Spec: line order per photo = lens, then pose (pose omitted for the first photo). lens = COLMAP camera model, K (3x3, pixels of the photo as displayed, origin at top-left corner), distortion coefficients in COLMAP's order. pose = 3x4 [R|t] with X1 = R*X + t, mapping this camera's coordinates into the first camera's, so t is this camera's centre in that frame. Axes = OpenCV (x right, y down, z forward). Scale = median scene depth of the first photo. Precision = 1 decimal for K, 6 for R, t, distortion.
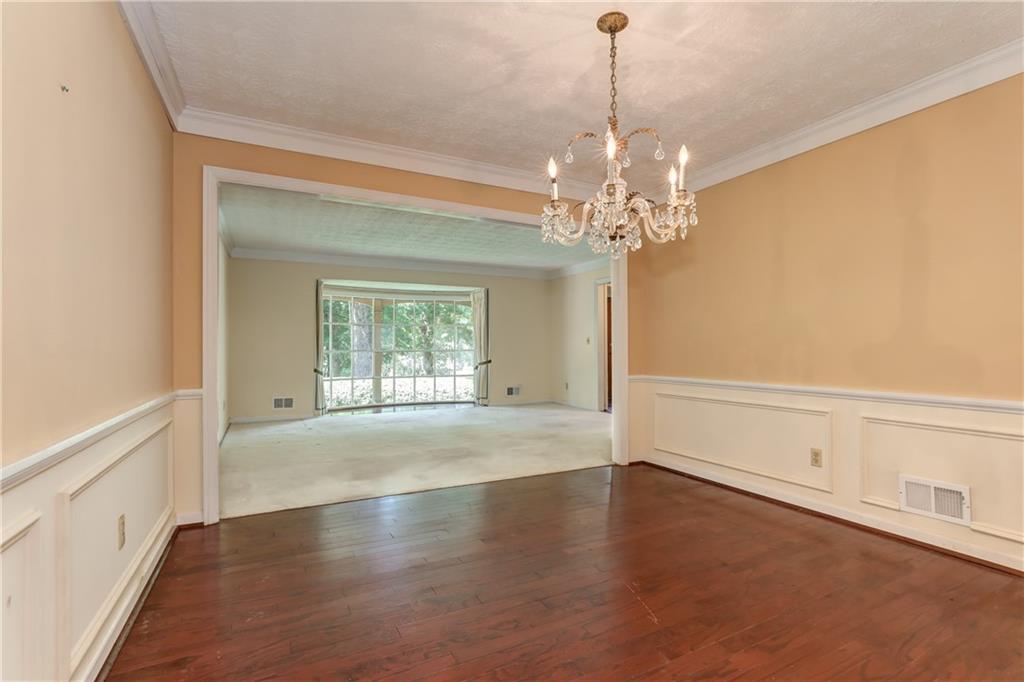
lens RADIAL K [[487.4, 0, 512.0], [0, 487.4, 341.0], [0, 0, 1]] dist [-0.001387, -0.000030]
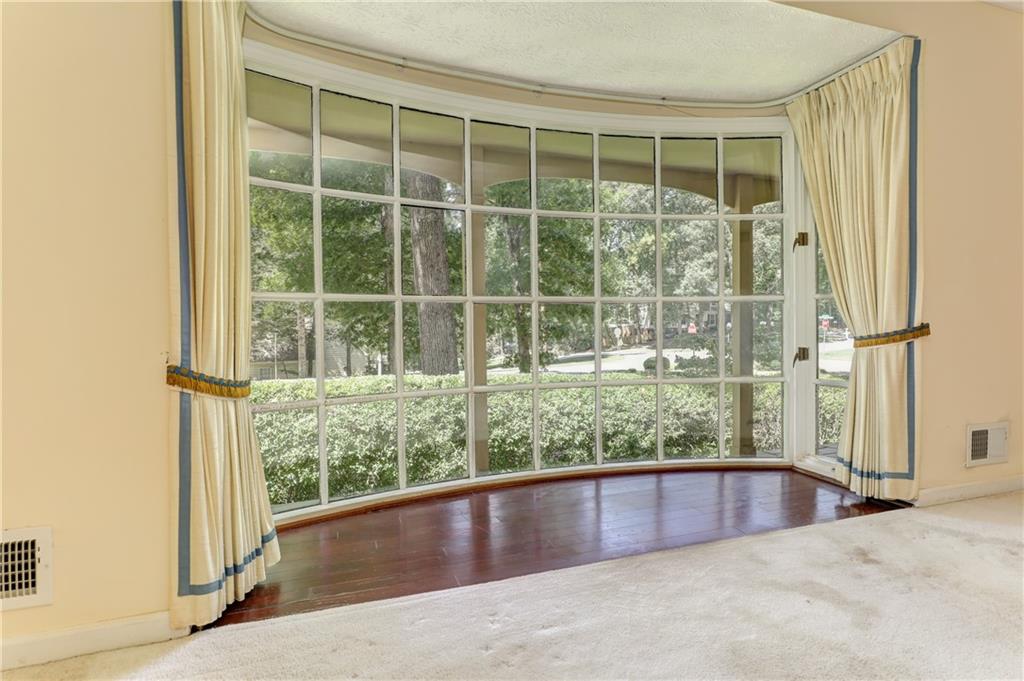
lens RADIAL K [[508.7, 0, 512.0], [0, 508.7, 340.5], [0, 0, 1]] dist [-0.020514, -0.000069]
pose [[0.988558, -0.005526, -0.150739, -0.215780], [0.010342, 0.999460, 0.031179, 0.037026], [0.150486, -0.032382, 0.988082, 0.712094]]
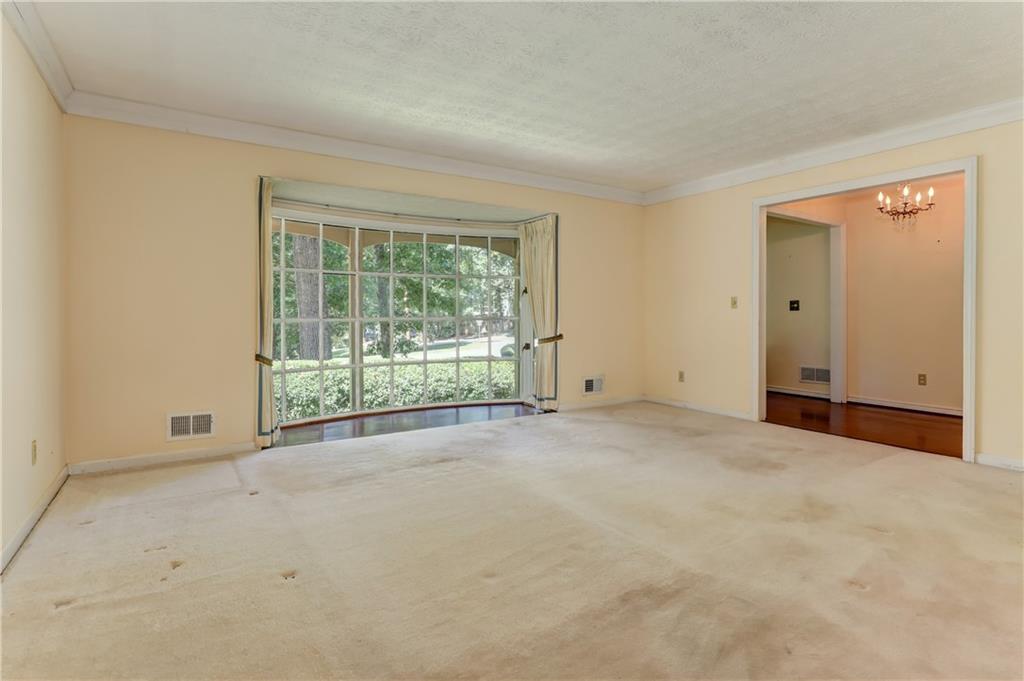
lens RADIAL K [[534.9, 0, 516.9], [0, 534.9, 321.6], [0, 0, 1]] dist [0.001026, 0.000792]
pose [[0.993886, 0.001025, 0.110411, -0.169425], [-0.003586, 0.999729, 0.023002, 0.008834], [-0.110357, -0.023257, 0.993620, 0.359671]]
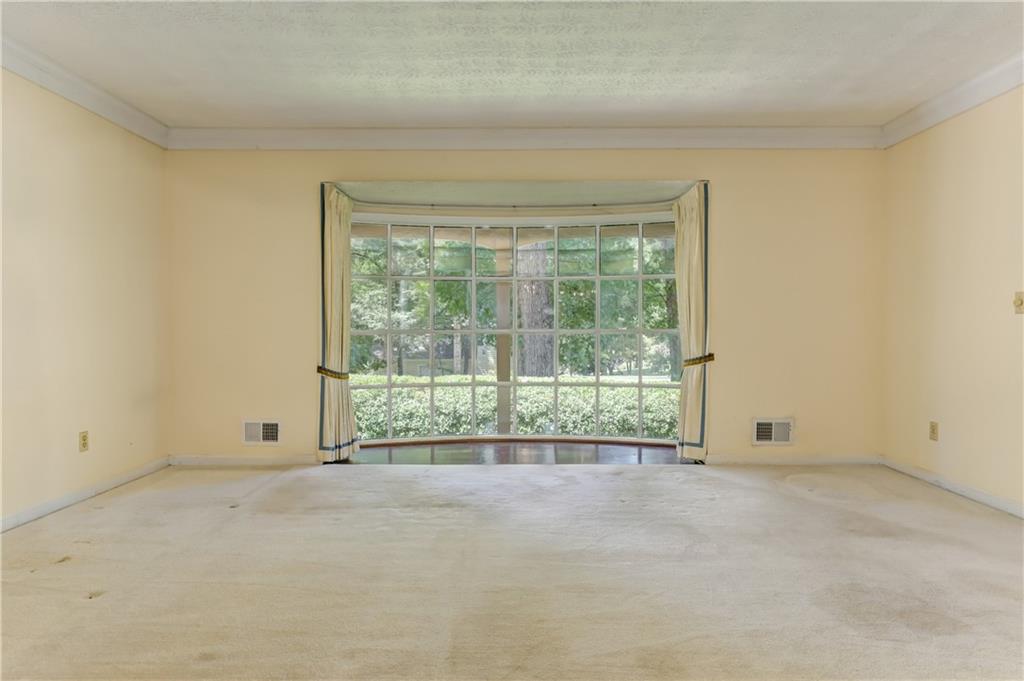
lens RADIAL K [[617.2, 0, 512.0], [0, 617.2, 340.5], [0, 0, 1]] dist [0.011536, 0.000852]
pose [[0.887816, 0.013165, -0.460009, 0.046540], [0.002381, 0.999446, 0.033199, 0.009792], [0.460192, -0.030570, 0.887293, 0.457685]]
